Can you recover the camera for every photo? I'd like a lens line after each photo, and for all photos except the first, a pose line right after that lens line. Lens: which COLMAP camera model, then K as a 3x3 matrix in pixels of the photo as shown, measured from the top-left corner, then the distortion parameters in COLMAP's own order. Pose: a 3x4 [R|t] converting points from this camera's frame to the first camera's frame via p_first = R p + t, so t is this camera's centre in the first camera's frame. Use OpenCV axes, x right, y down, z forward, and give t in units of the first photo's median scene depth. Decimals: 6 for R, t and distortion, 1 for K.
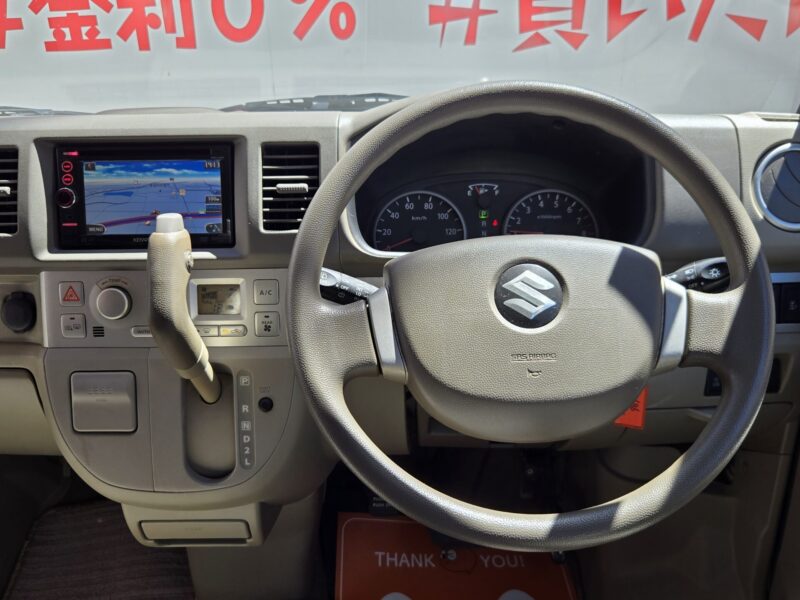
lens RADIAL K [[746.9, 0, 401.6], [0, 746.9, 286.0], [0, 0, 1]] dist [0.017669, 0.010505]
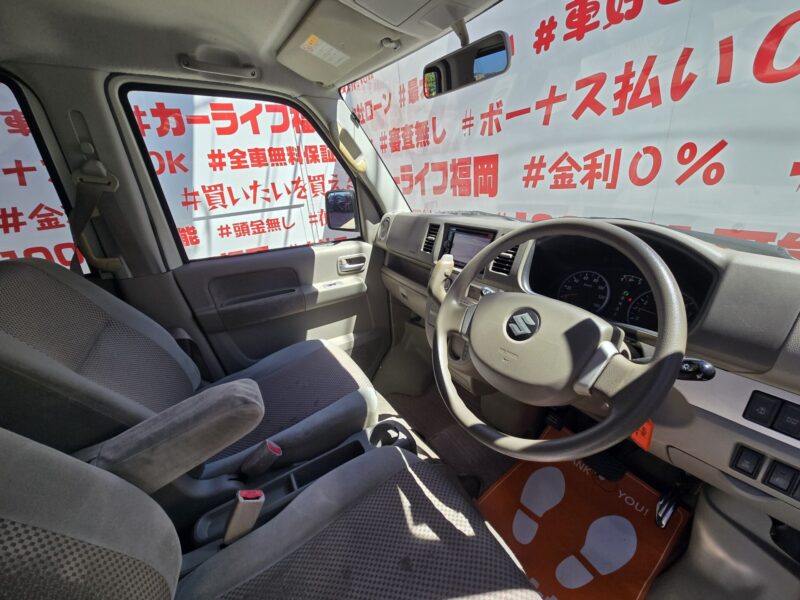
lens RADIAL K [[326.4, 0, 402.9], [0, 326.4, 291.6], [0, 0, 1]] dist [-0.000554, 0.000053]
pose [[0.532799, 0.275793, -0.800040, 0.507458], [-0.264907, 0.952244, 0.151843, -0.089518], [0.803710, 0.131034, 0.580414, 0.167948]]
